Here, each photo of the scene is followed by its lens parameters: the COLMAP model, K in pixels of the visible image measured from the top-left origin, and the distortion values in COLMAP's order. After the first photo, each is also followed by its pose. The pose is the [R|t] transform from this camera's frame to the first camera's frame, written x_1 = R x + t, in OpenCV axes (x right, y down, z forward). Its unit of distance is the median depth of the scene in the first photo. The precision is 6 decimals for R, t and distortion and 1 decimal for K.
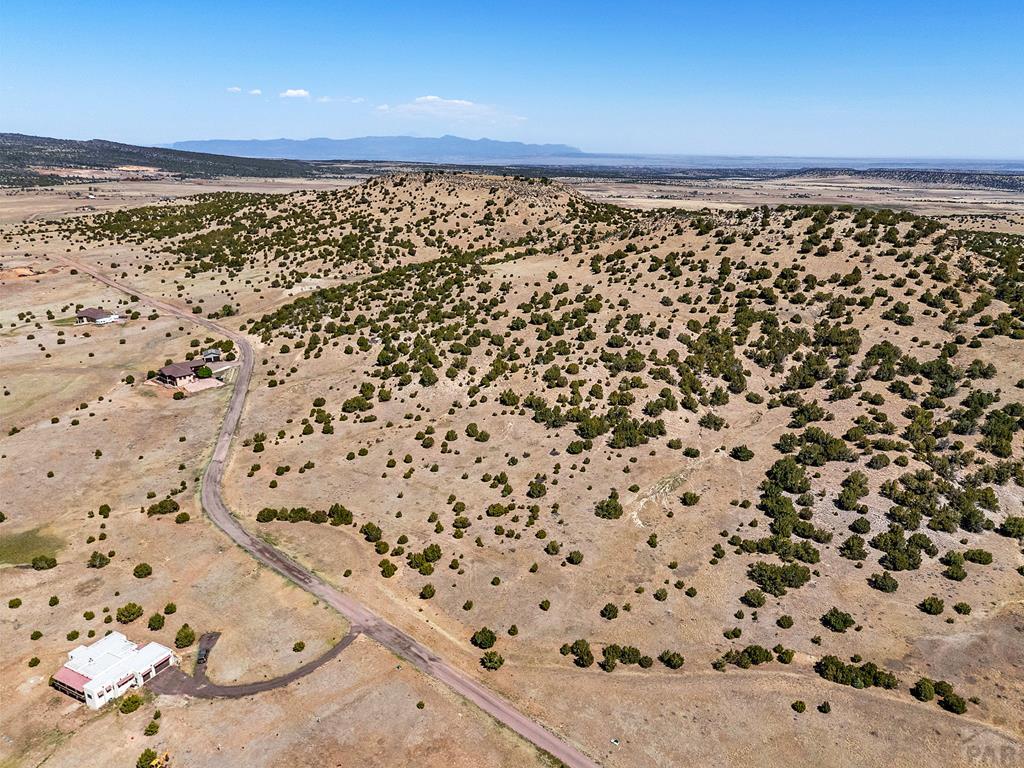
lens RADIAL K [[751.2, 0, 517.1], [0, 751.2, 382.4], [0, 0, 1]] dist [0.072237, -0.058862]
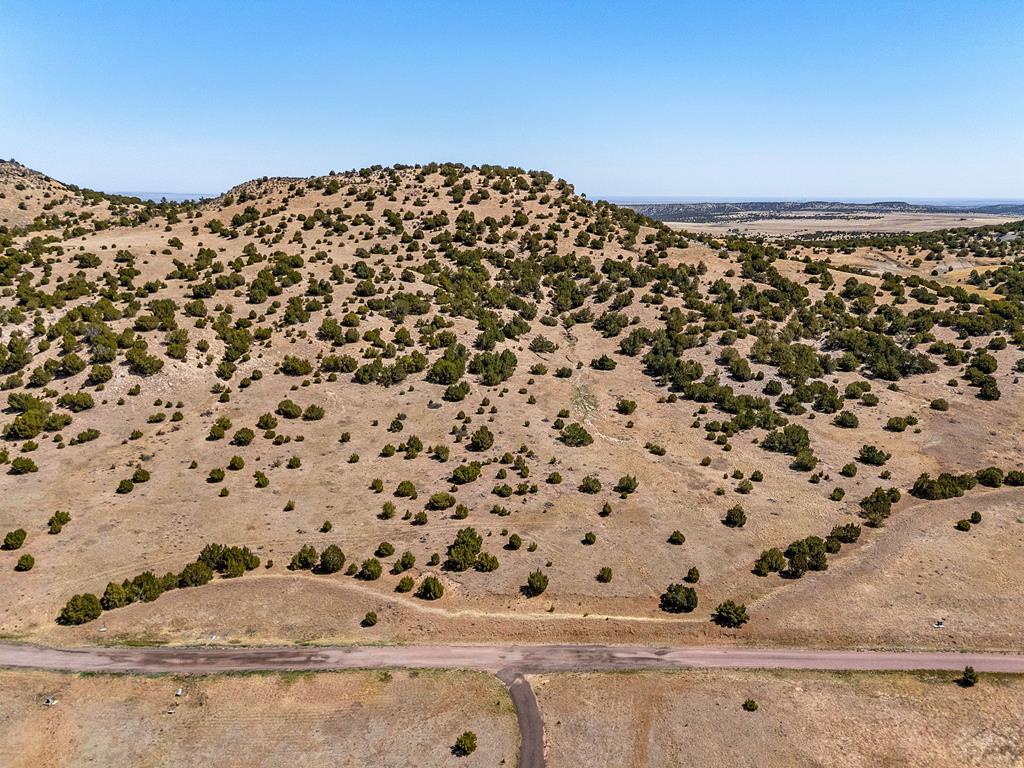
lens RADIAL K [[751.2, 0, 514.1], [0, 751.2, 383.9], [0, 0, 1]] dist [0.072237, -0.058862]
pose [[0.730420, -0.173122, 0.660693, -0.369454], [0.202433, 0.978751, 0.032667, 0.061741], [-0.652310, 0.109885, 0.749945, 0.364223]]
